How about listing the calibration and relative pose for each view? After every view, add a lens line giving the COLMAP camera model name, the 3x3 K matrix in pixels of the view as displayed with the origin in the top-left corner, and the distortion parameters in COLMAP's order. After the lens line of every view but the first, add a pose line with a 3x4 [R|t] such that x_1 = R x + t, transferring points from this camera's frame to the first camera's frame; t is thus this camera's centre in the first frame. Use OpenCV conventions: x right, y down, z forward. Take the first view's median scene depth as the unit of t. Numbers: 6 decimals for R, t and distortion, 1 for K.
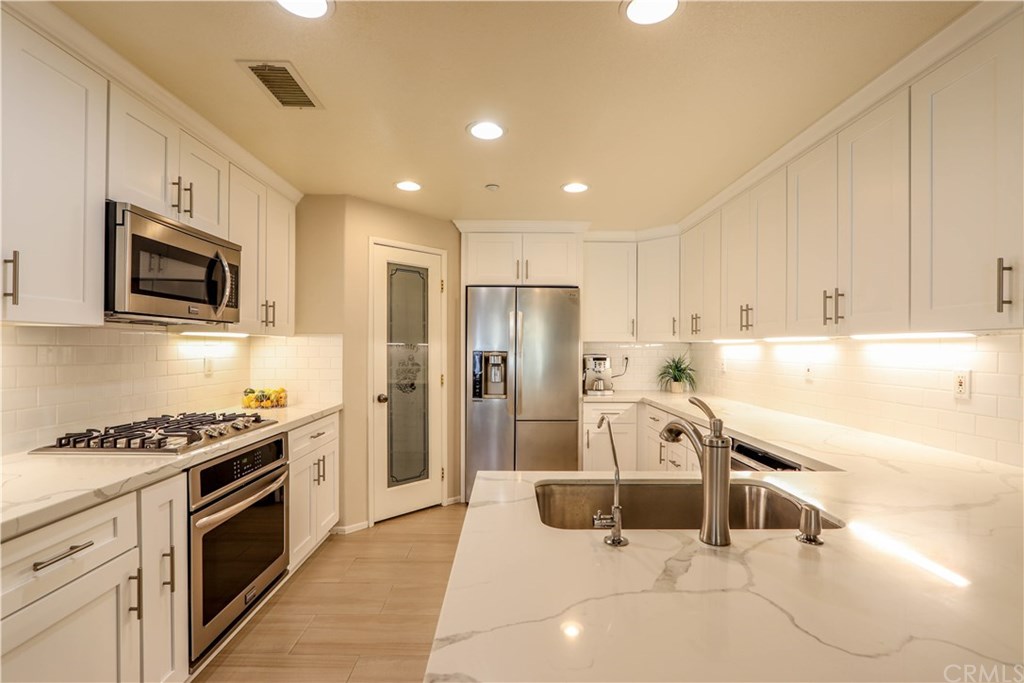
lens RADIAL K [[474.3, 0, 514.2], [0, 474.3, 344.9], [0, 0, 1]] dist [-0.016090, -0.000945]
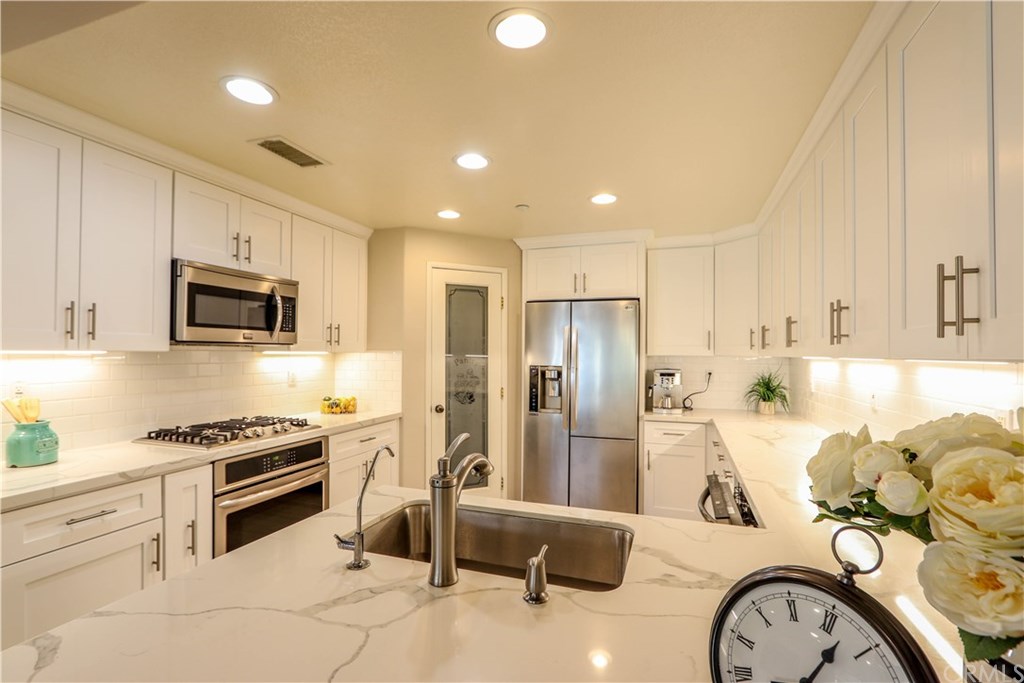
lens RADIAL K [[474.3, 0, 516.5], [0, 474.3, 346.2], [0, 0, 1]] dist [-0.016090, -0.000945]
pose [[0.938789, -0.004705, -0.344460, 0.372116], [0.001353, 0.999949, -0.009971, -0.028155], [0.344489, 0.008895, 0.938748, 0.045468]]
